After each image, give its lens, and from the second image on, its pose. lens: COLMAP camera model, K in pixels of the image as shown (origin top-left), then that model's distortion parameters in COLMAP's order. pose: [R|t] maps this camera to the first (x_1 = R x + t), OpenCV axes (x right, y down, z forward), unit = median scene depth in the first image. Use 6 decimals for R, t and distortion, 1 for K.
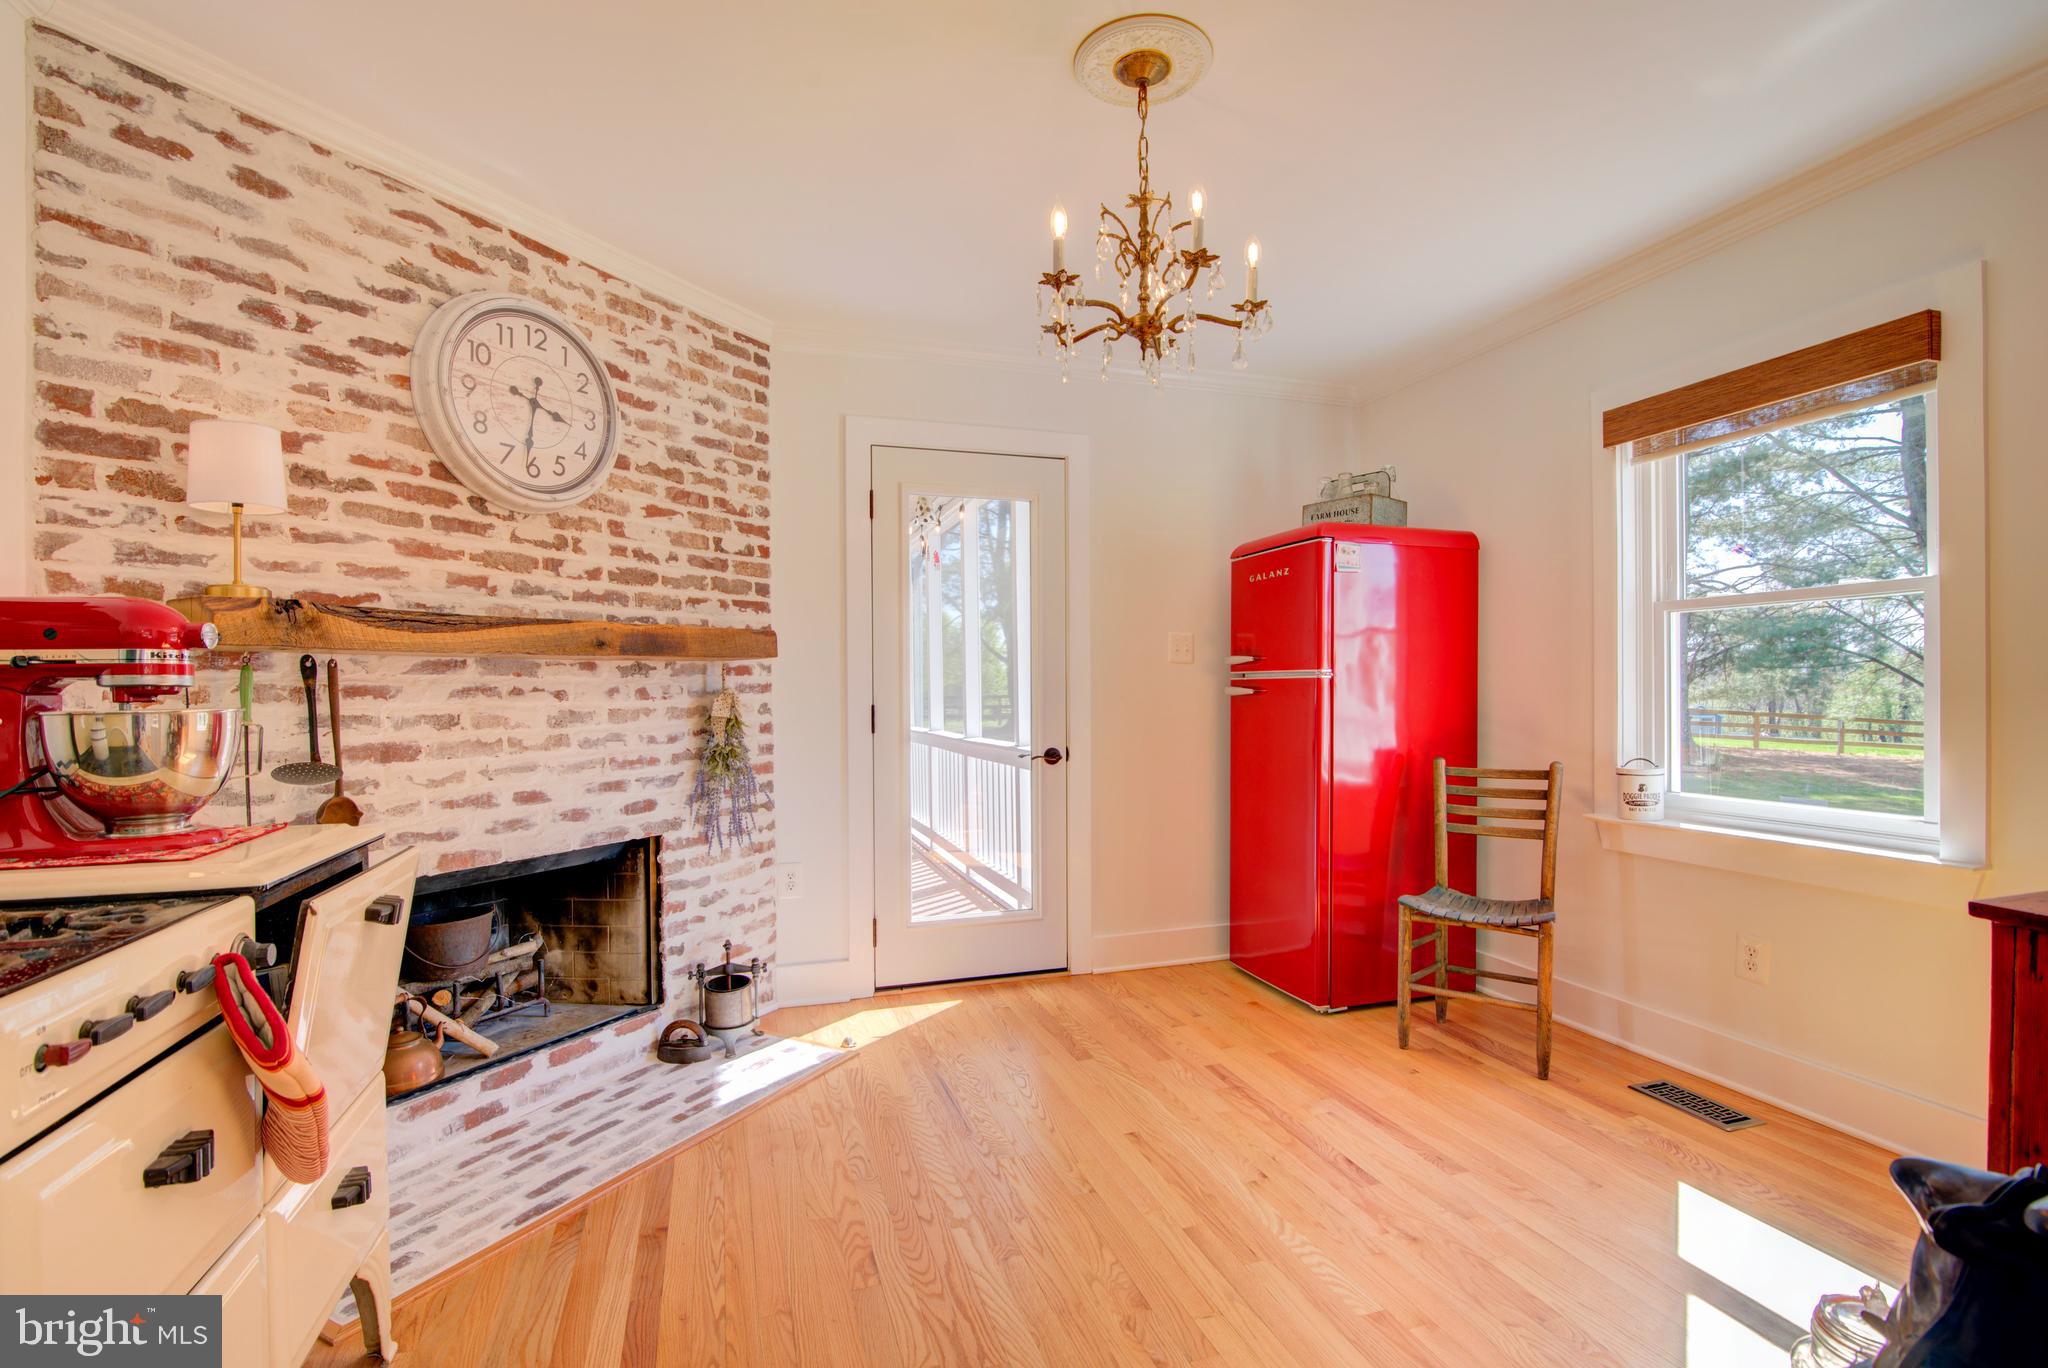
lens RADIAL K [[938.3, 0, 1025.1], [0, 938.3, 694.4], [0, 0, 1]] dist [-0.022131, 0.002980]
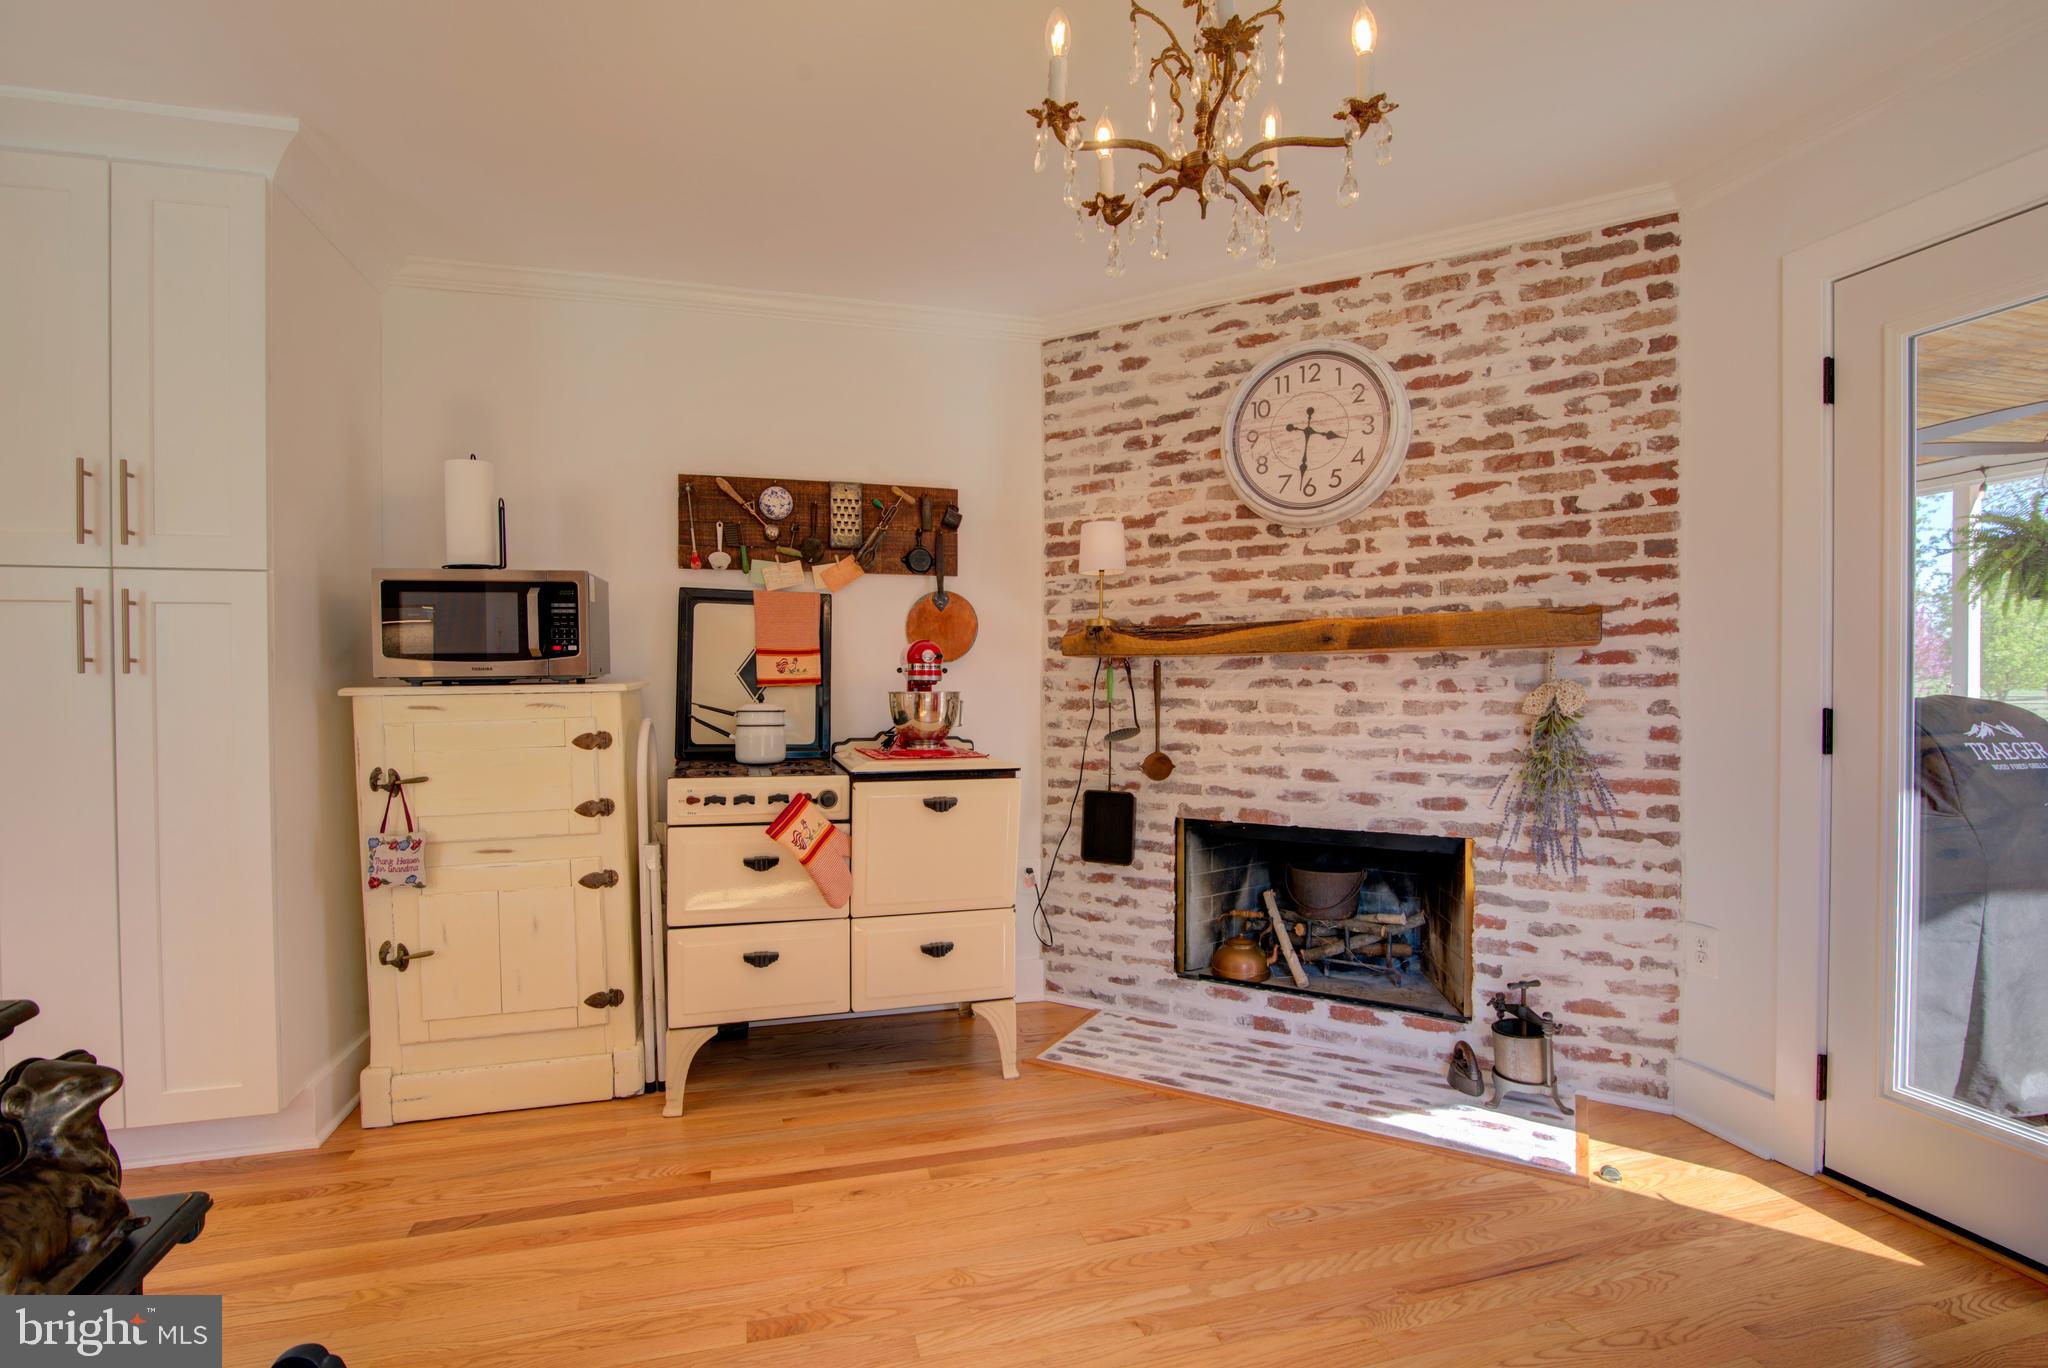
lens RADIAL K [[938.3, 0, 1025.1], [0, 938.3, 694.4], [0, 0, 1]] dist [-0.022131, 0.002980]
pose [[-0.035236, 0.021950, -0.999138, 0.605516], [-0.002743, 0.999753, 0.022061, -0.012782], [0.999375, 0.003518, -0.035168, 0.654234]]
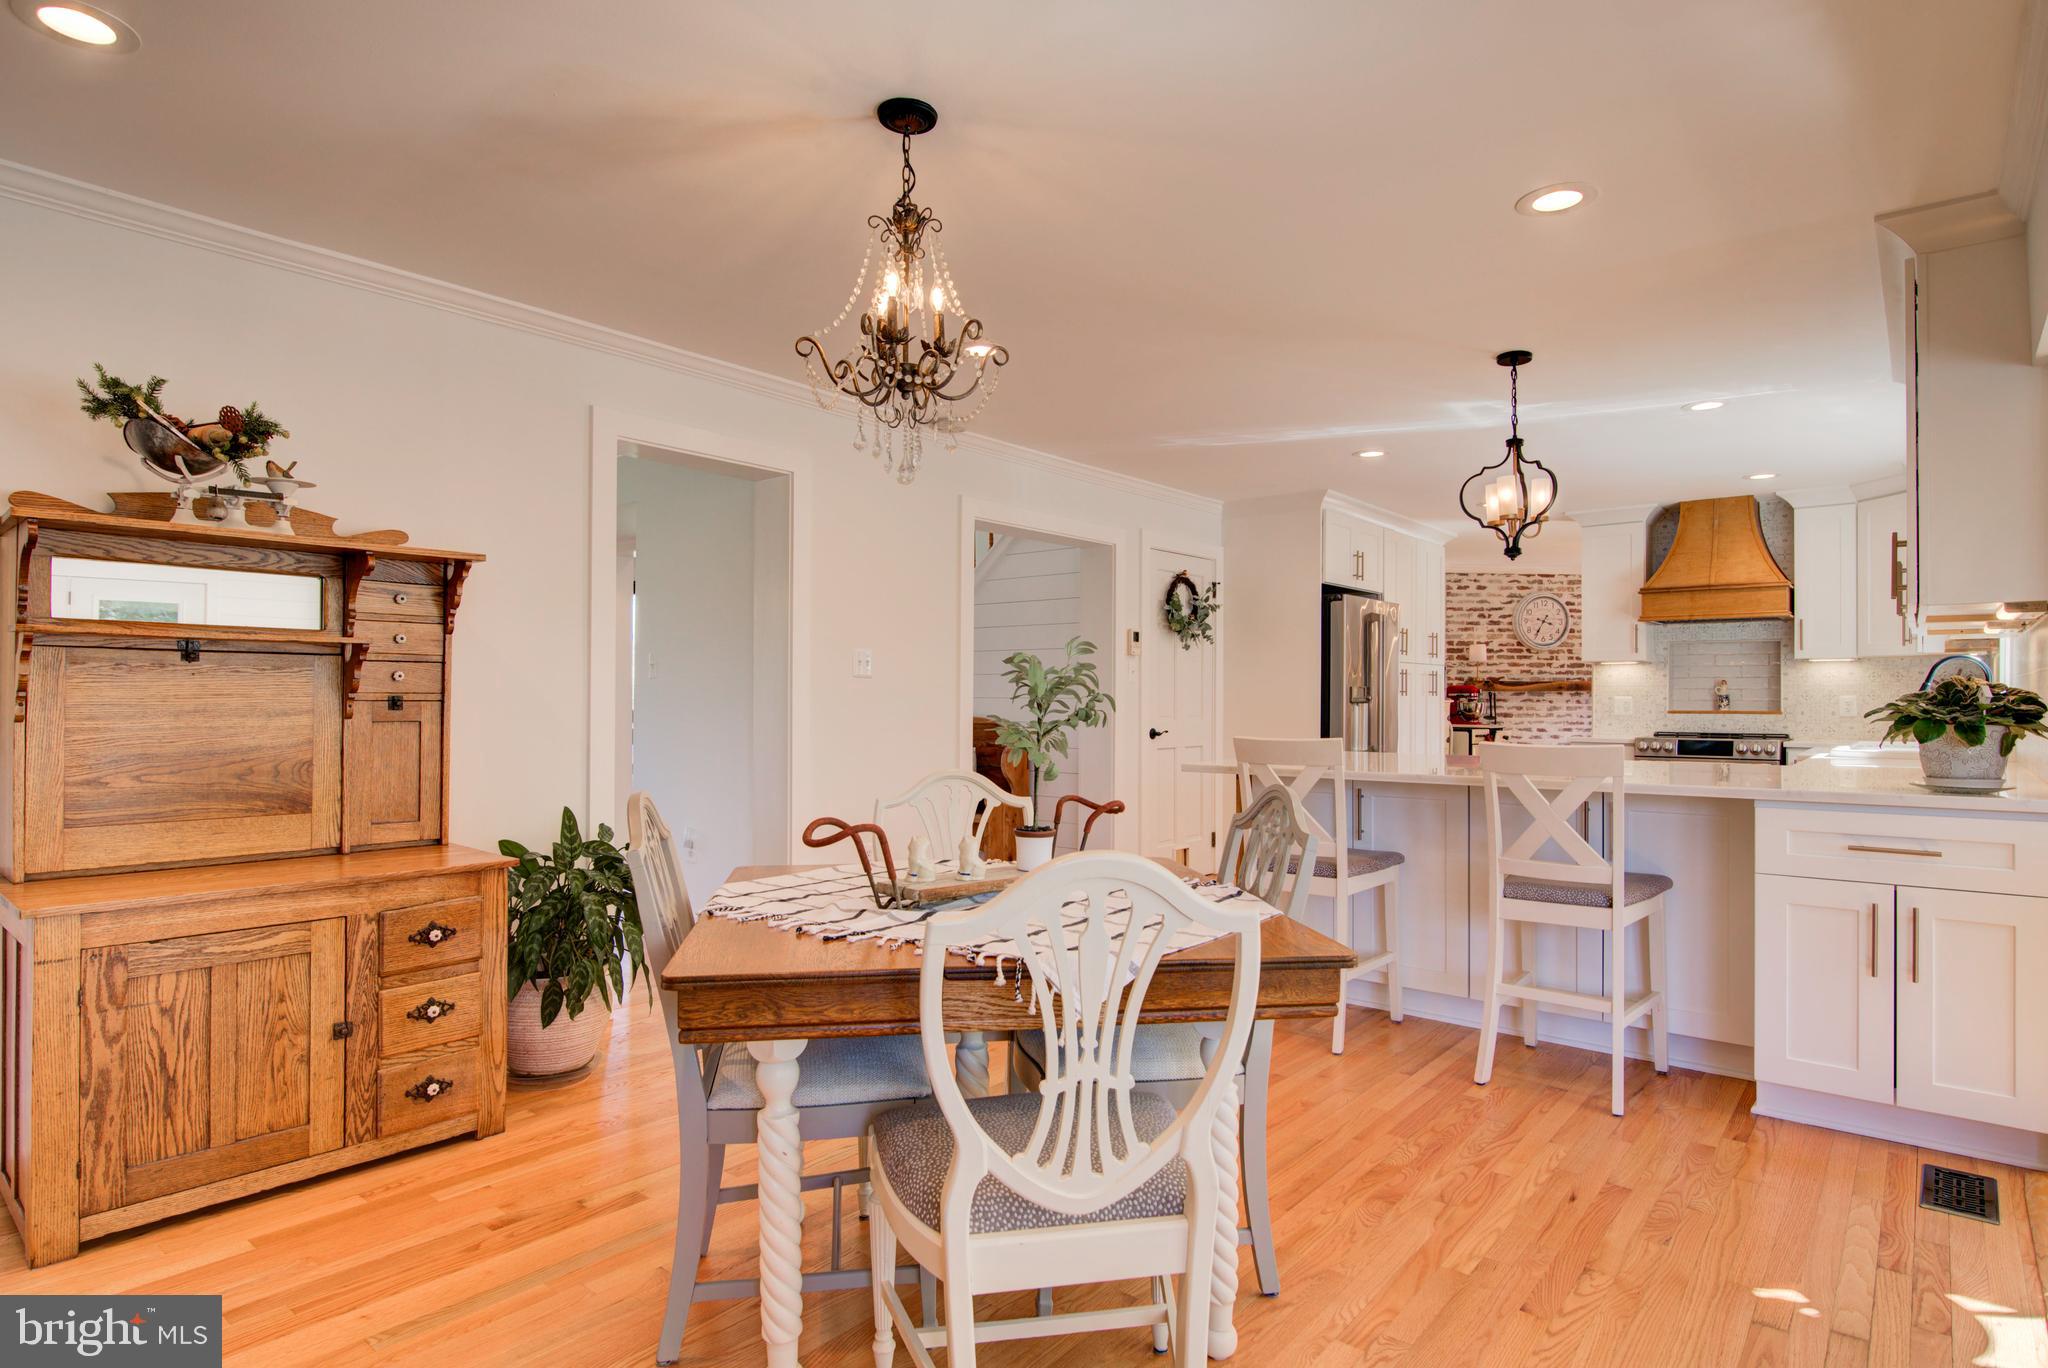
lens RADIAL K [[1093.3, 0, 1025.5], [0, 1093.3, 695.9], [0, 0, 1]] dist [-0.005556, -0.001187]
pose [[0.533841, 0.010519, -0.845519, 1.888175], [-0.015320, 0.999879, 0.002767, -0.002389], [0.845446, 0.011476, 0.533938, -2.816381]]
